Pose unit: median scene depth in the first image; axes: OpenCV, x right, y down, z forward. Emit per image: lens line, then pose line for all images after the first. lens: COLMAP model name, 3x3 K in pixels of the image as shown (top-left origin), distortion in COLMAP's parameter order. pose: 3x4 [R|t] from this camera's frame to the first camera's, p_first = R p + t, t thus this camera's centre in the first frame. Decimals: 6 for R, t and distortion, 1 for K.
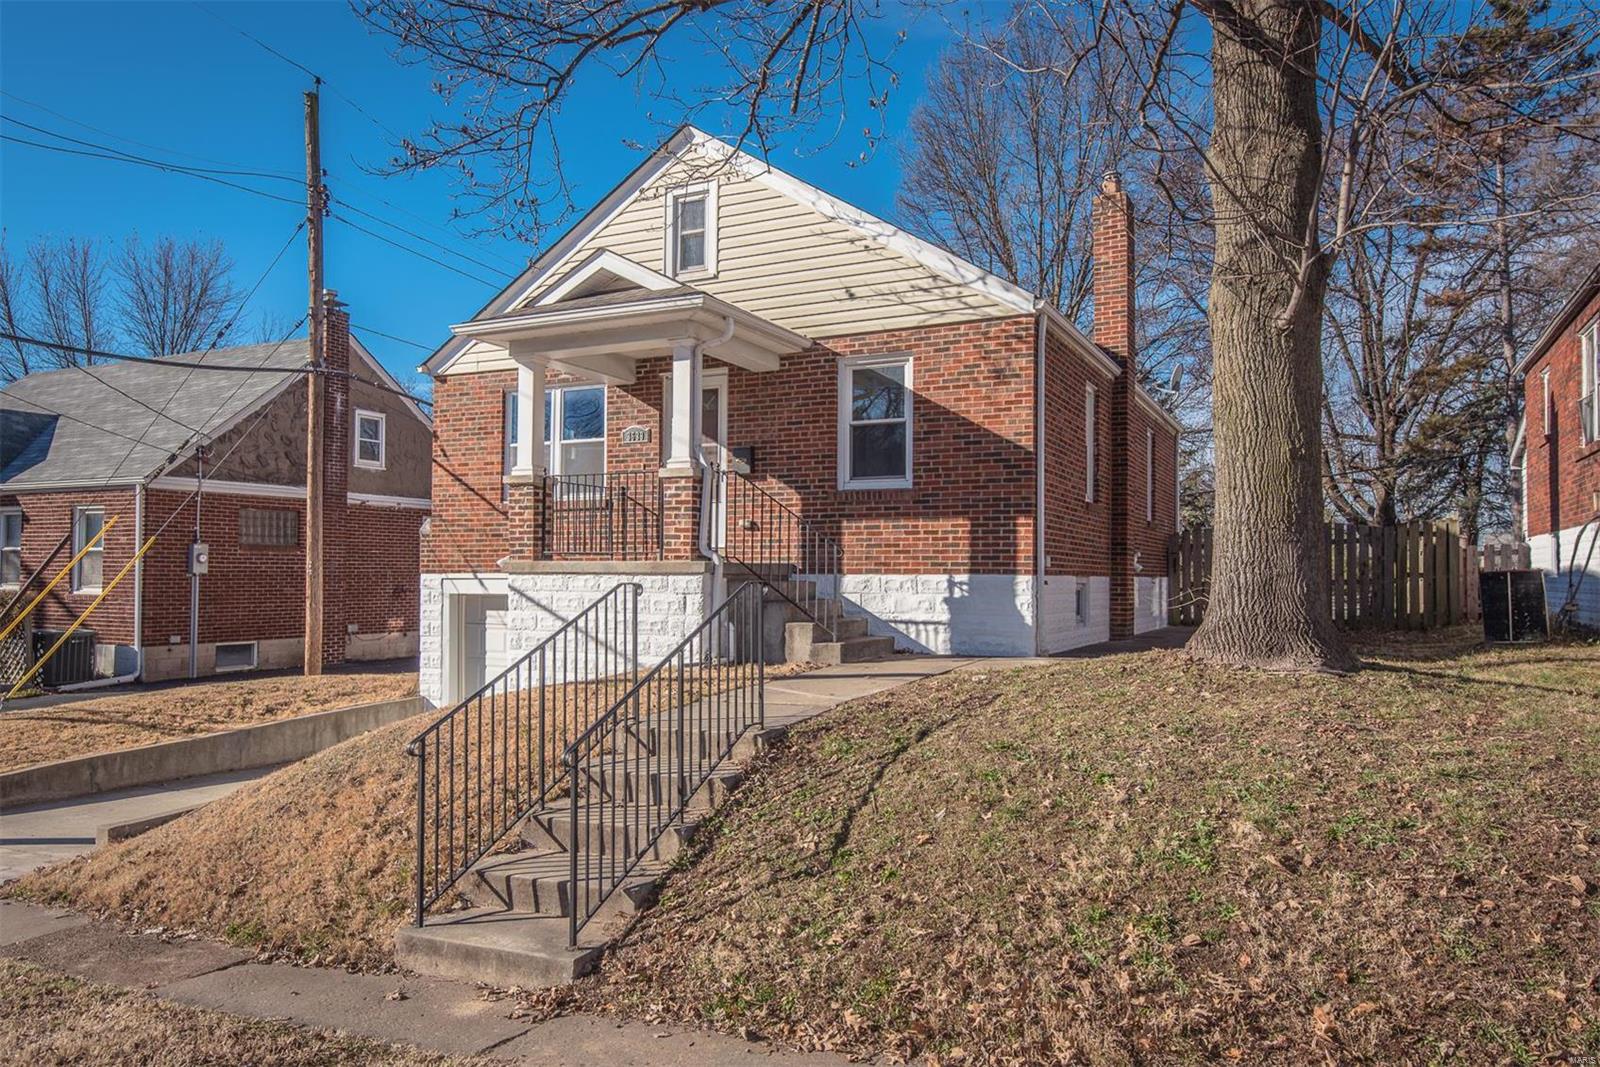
lens RADIAL K [[1098.0, 0, 801.0], [0, 1098.0, 533.9], [0, 0, 1]] dist [0.003185, 0.004916]
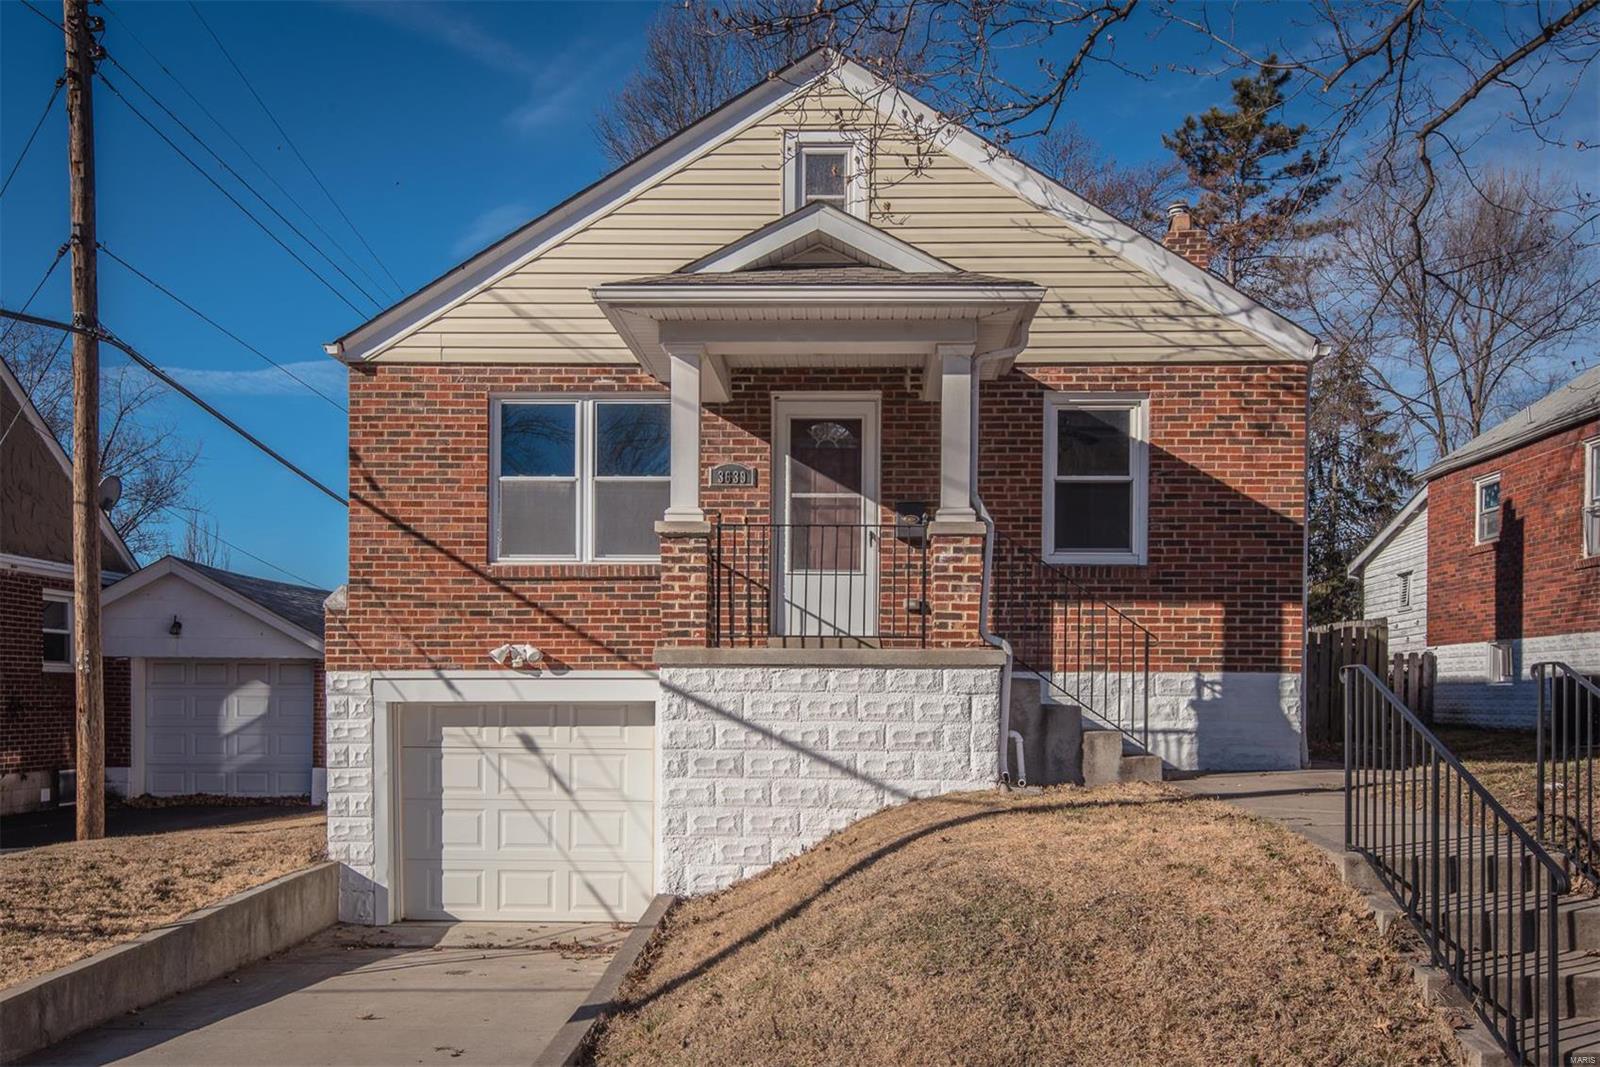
lens RADIAL K [[1361.3, 0, 802.8], [0, 1361.3, 709.0], [0, 0, 1]] dist [-0.000740, 0.002914]
pose [[0.902335, -0.003475, 0.431021, -0.561023], [-0.016219, 0.998986, 0.042010, 0.026151], [-0.430729, -0.044898, 0.901364, 0.209650]]
